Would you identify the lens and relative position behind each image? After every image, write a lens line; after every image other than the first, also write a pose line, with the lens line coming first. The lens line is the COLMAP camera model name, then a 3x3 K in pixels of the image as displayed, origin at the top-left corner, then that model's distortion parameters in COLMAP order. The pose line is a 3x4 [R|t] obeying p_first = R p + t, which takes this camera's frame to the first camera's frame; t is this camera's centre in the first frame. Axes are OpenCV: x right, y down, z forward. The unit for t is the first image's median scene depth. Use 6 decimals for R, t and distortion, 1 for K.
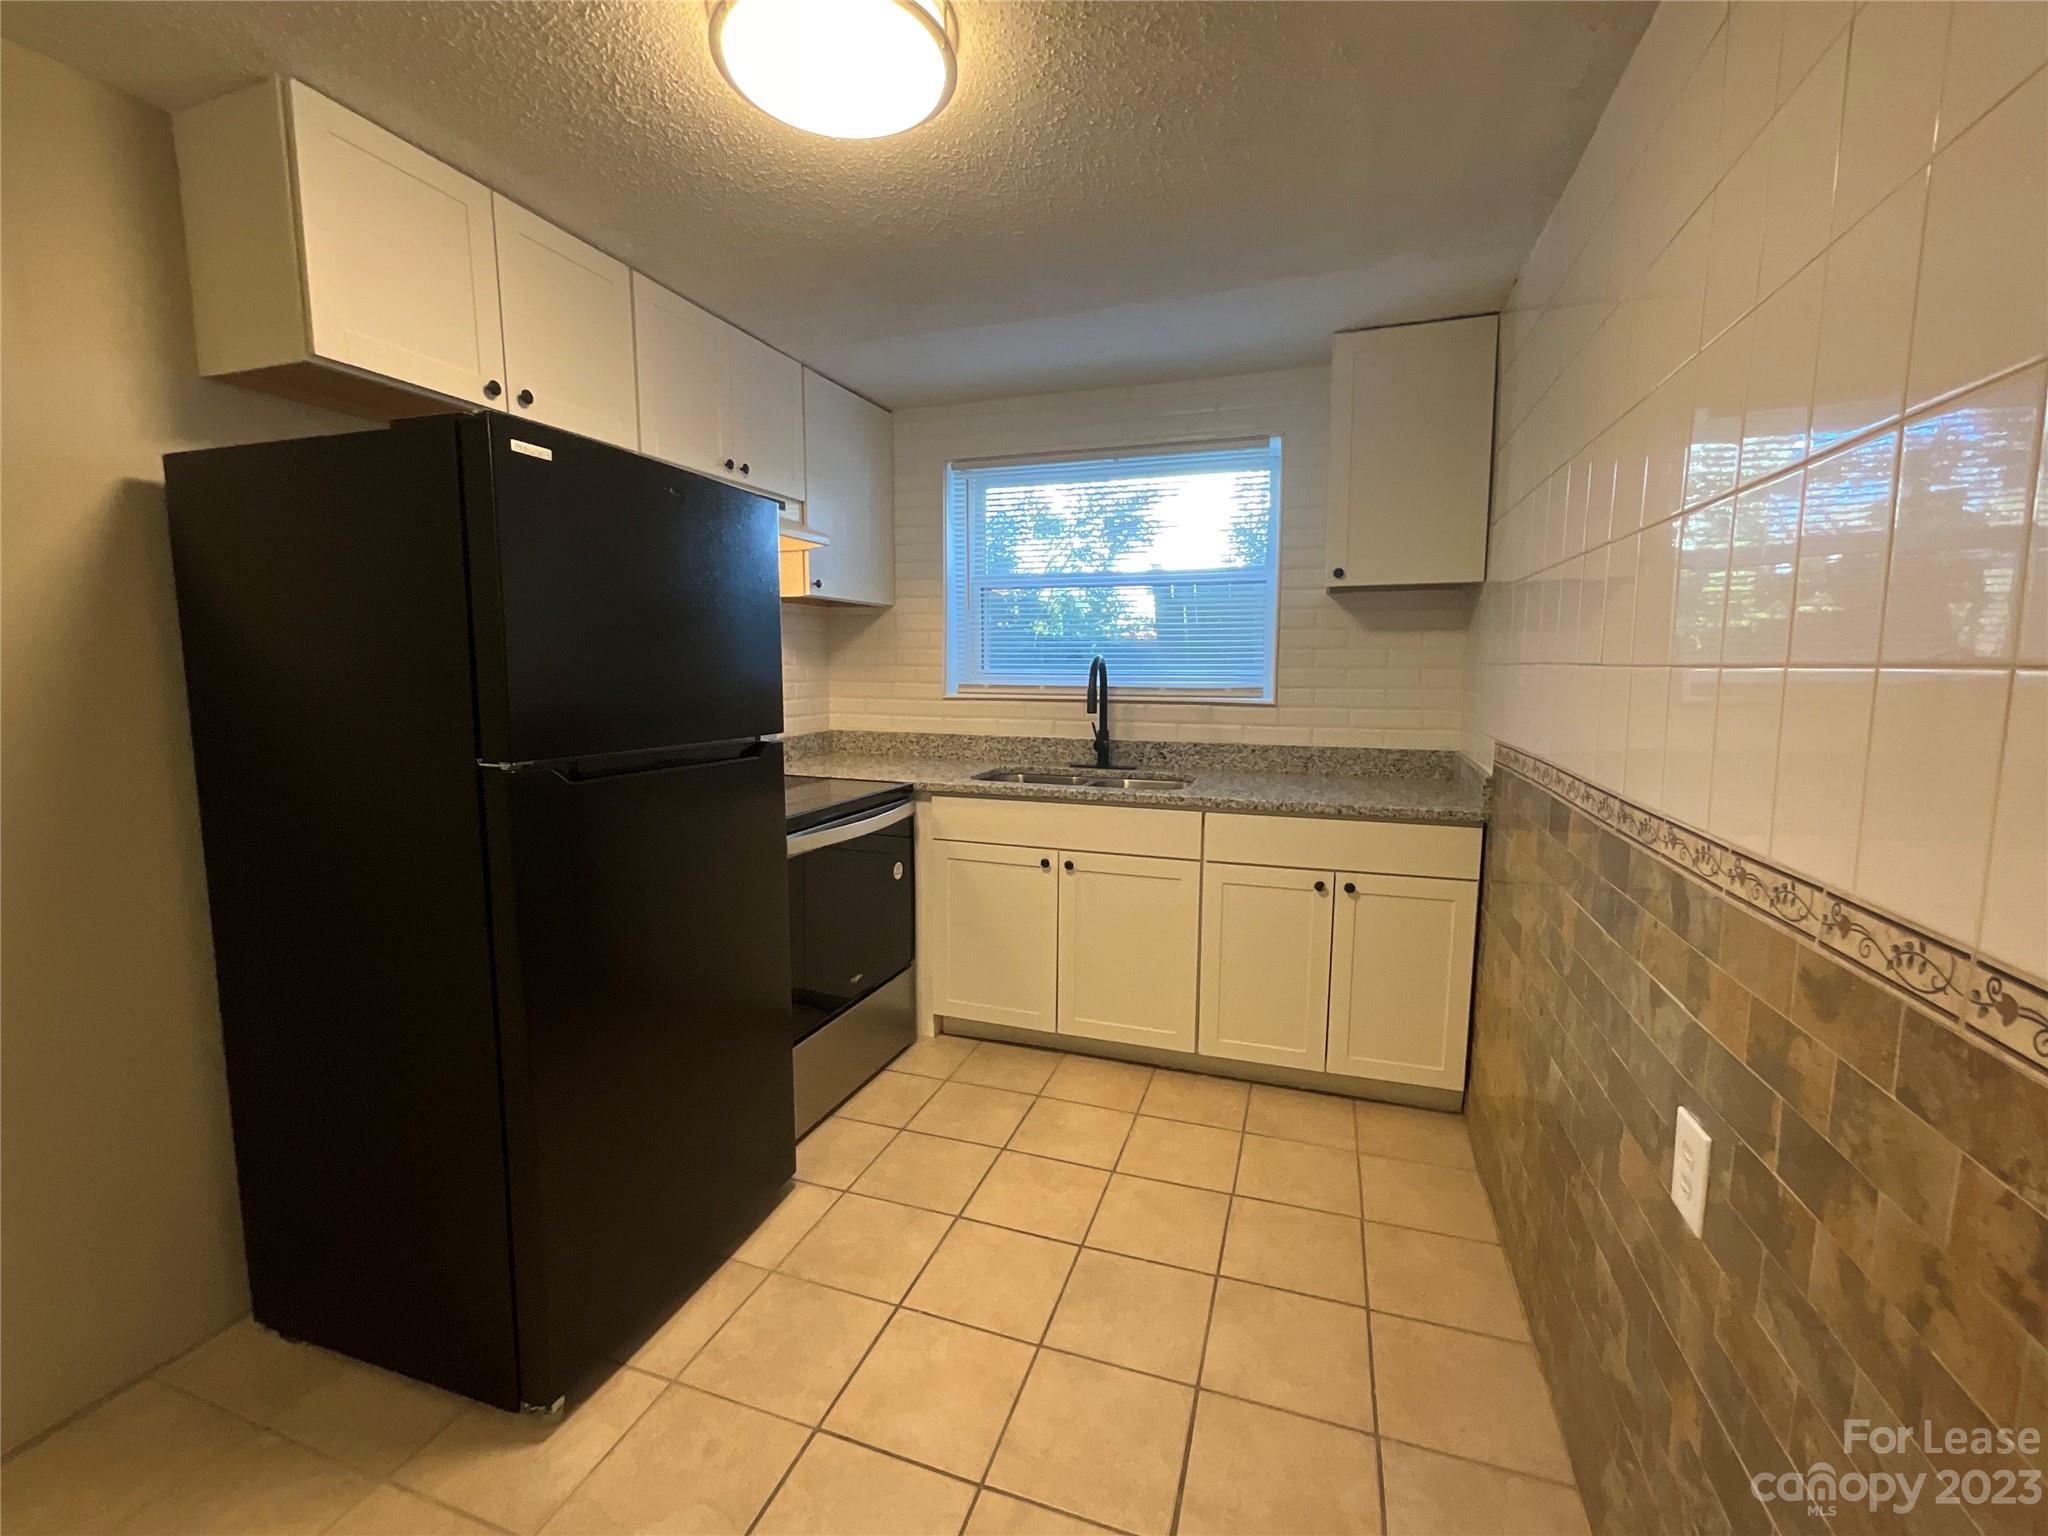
lens RADIAL K [[848.2, 0, 1027.5], [0, 848.2, 768.8], [0, 0, 1]] dist [-0.003944, -0.000090]
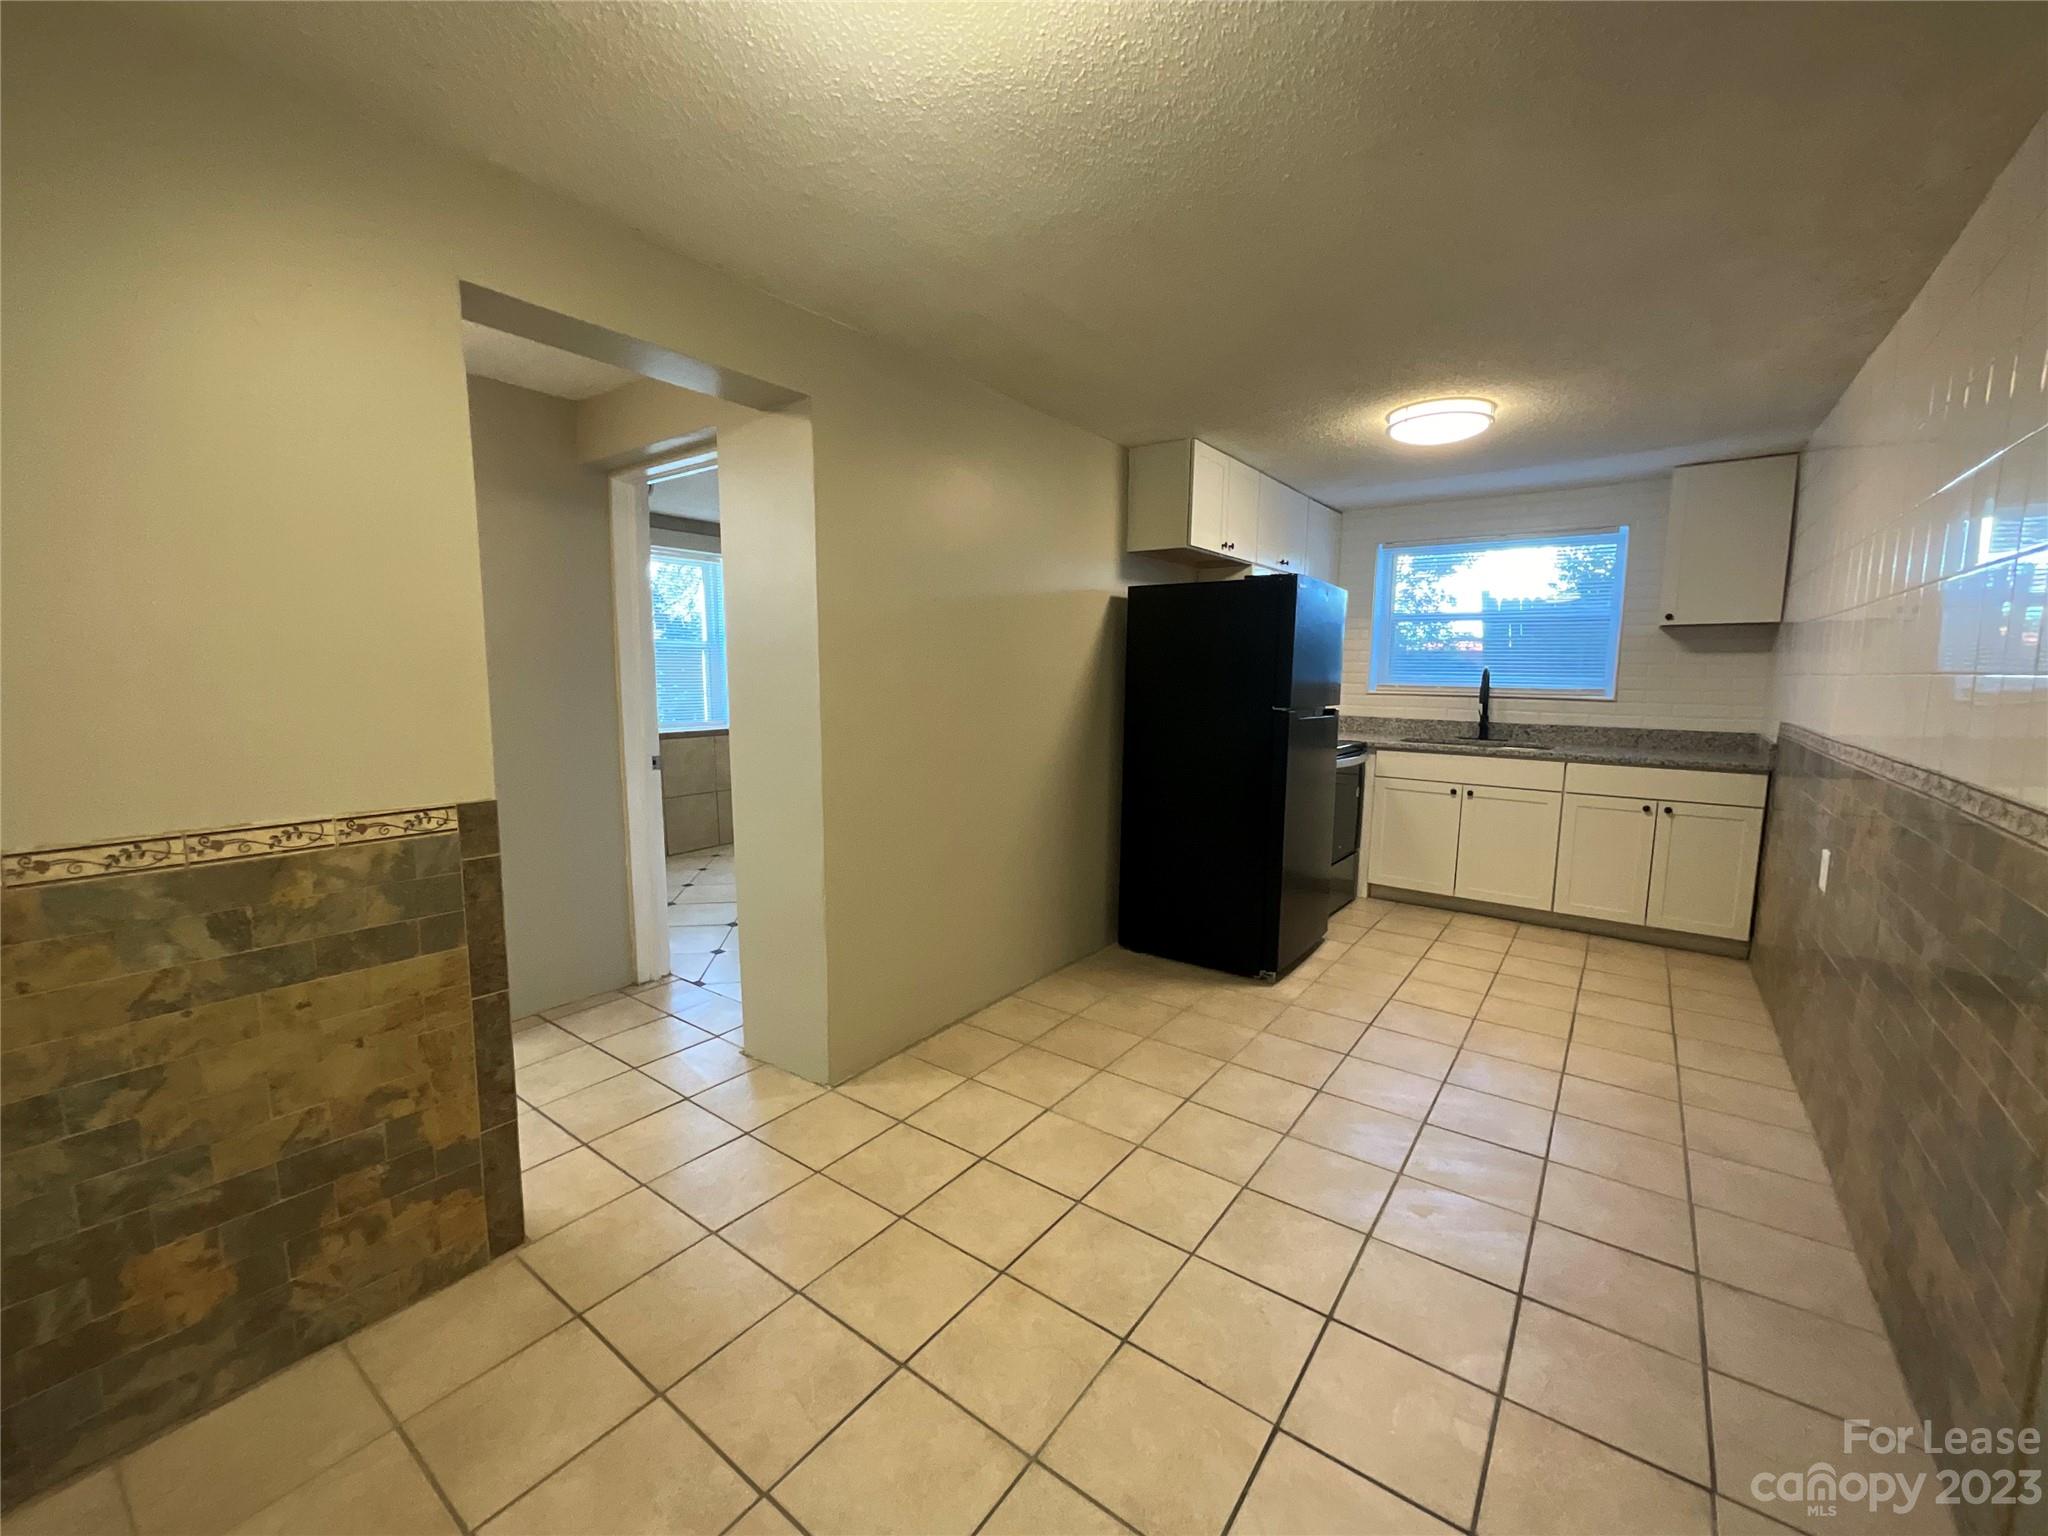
lens RADIAL K [[826.1, 0, 1026.4], [0, 826.1, 775.6], [0, 0, 1]] dist [0.001065, 0.000327]
pose [[0.955818, 0.043142, -0.290775, -0.324193], [-0.043155, 0.999048, 0.006373, 0.109893], [0.290773, 0.006457, 0.956770, -0.838386]]
